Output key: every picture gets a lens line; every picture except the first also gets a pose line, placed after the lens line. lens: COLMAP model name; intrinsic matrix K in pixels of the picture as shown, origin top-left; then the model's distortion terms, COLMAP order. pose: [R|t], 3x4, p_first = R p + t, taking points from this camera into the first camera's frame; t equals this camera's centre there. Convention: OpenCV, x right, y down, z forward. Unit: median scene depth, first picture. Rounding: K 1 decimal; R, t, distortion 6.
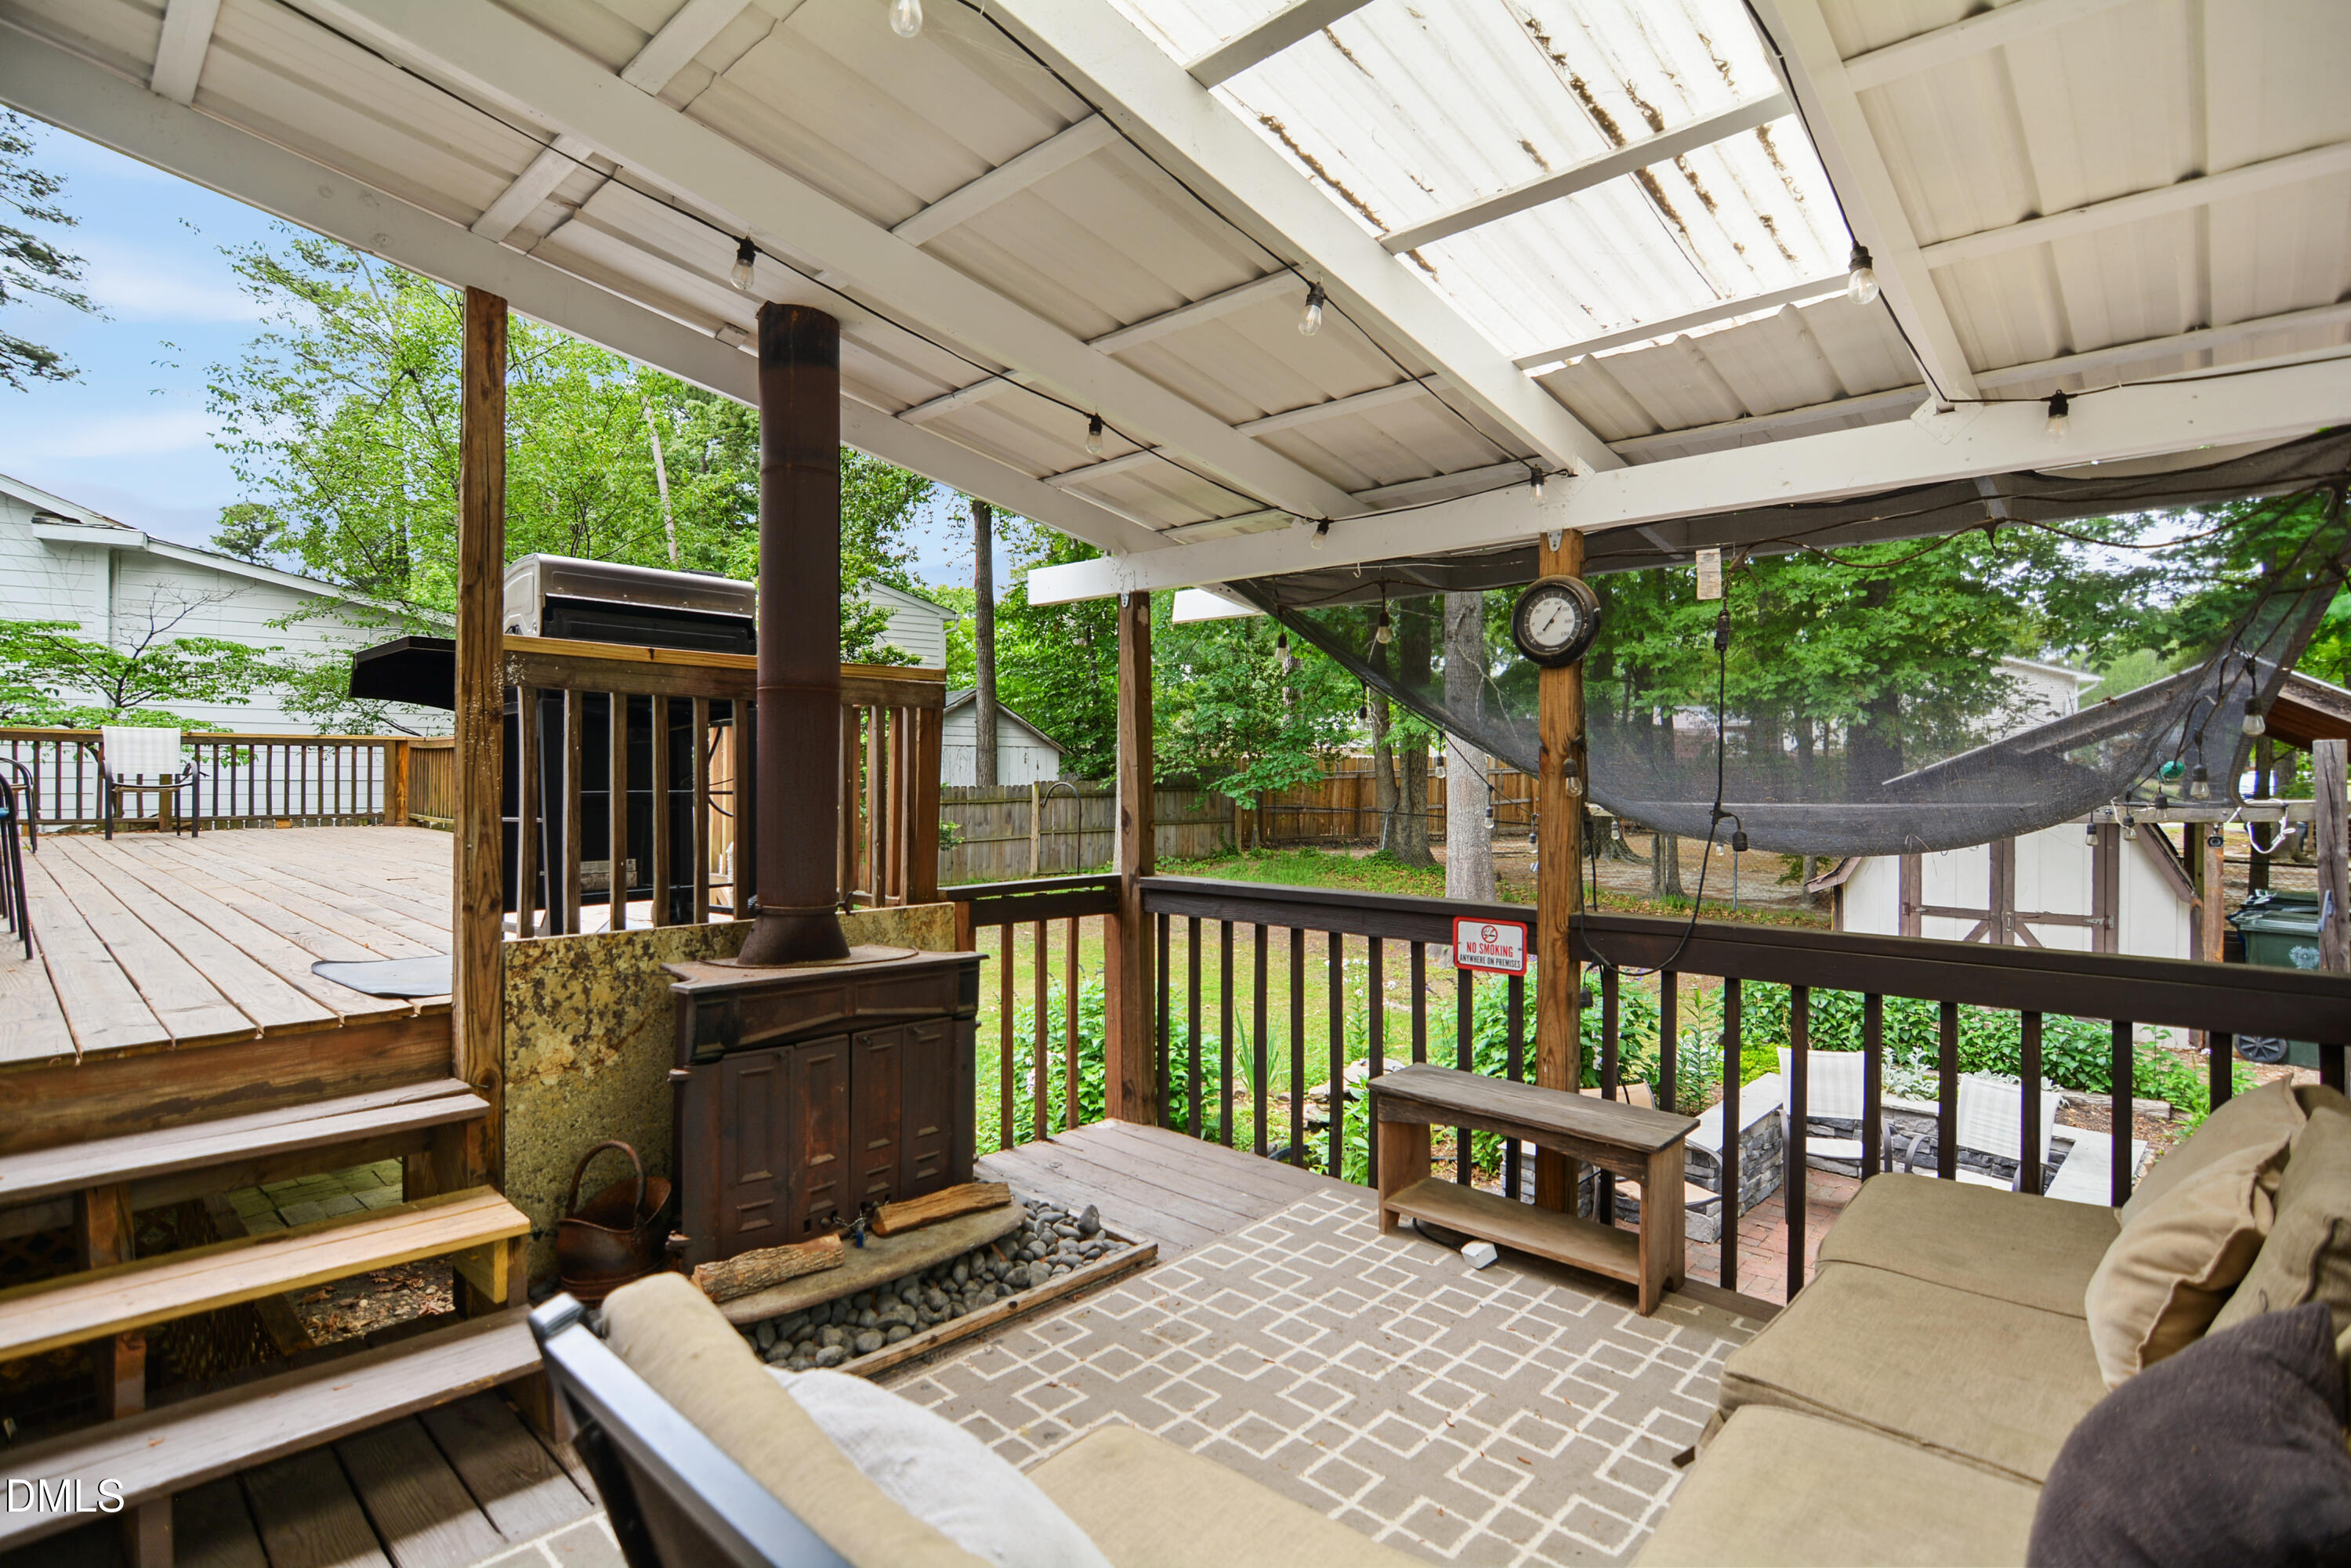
lens RADIAL K [[1112.2, 0, 1143.5], [0, 1112.2, 783.8], [0, 0, 1]] dist [-0.017174, 0.011981]
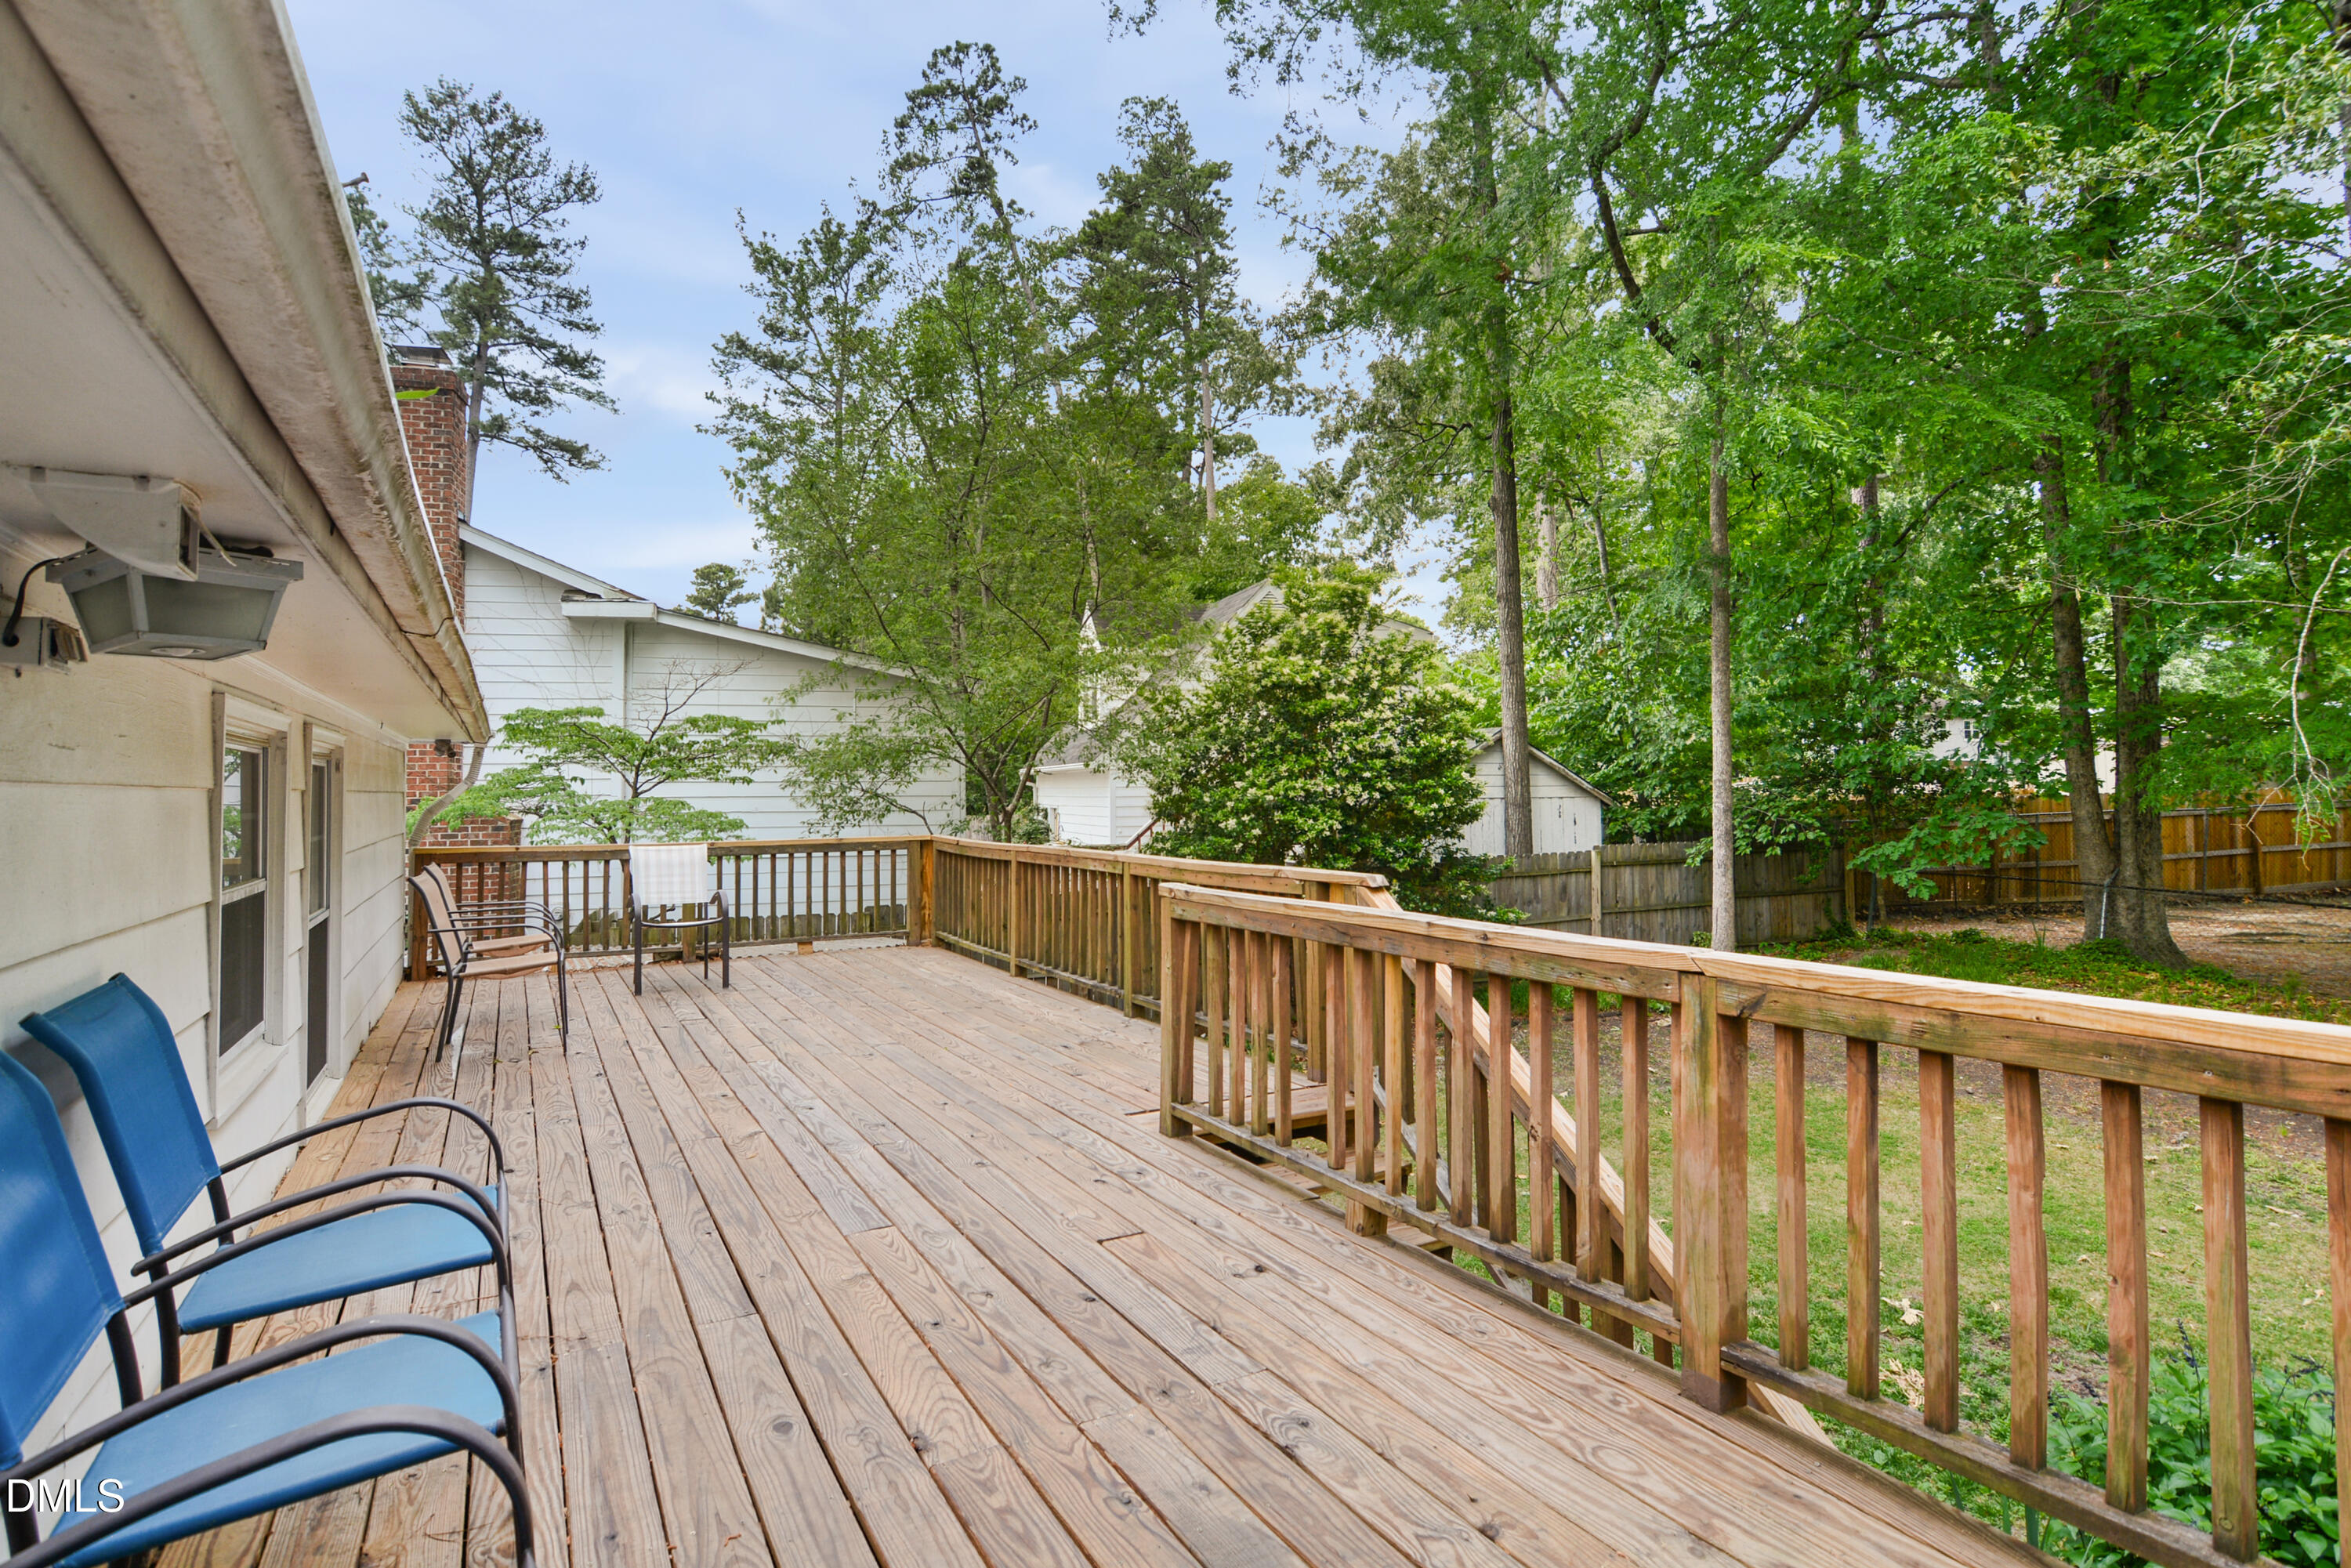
lens RADIAL K [[1146.5, 0, 1166.2], [0, 1146.5, 773.7], [0, 0, 1]] dist [-0.017081, 0.001641]
pose [[0.954696, -0.017997, -0.297037, -0.209813], [0.011257, 0.999639, -0.024384, -0.053193], [0.297369, 0.019935, 0.954555, 0.211169]]
